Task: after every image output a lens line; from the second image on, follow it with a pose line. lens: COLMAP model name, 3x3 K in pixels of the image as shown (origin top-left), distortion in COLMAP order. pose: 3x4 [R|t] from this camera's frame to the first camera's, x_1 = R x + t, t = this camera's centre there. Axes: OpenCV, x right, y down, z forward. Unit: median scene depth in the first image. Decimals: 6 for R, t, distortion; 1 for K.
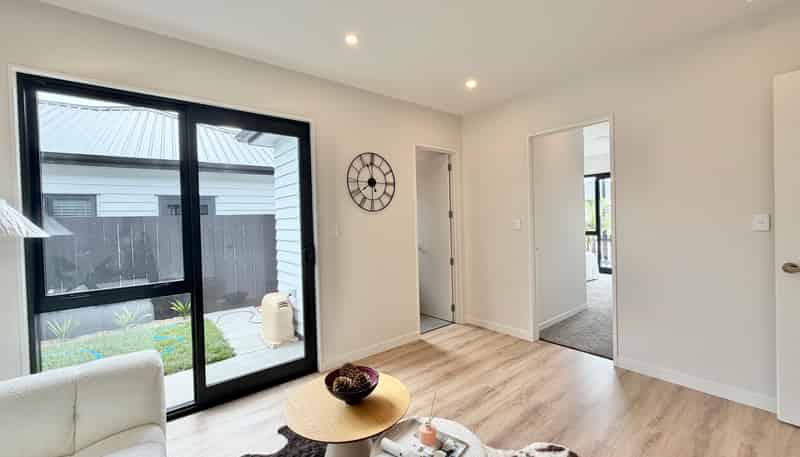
lens RADIAL K [[322.7, 0, 395.1], [0, 322.7, 225.5], [0, 0, 1]] dist [-0.001070, -0.000247]
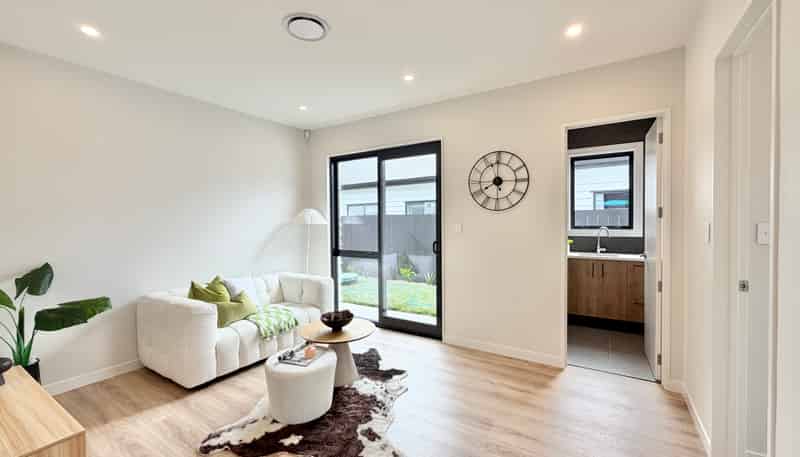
lens RADIAL K [[322.7, 0, 395.1], [0, 322.7, 225.5], [0, 0, 1]] dist [-0.001070, -0.000247]
pose [[0.336647, 0.044885, -0.940561, 0.769280], [-0.021667, 0.998968, 0.039917, -0.030842], [0.941382, 0.006941, 0.337272, 0.374176]]
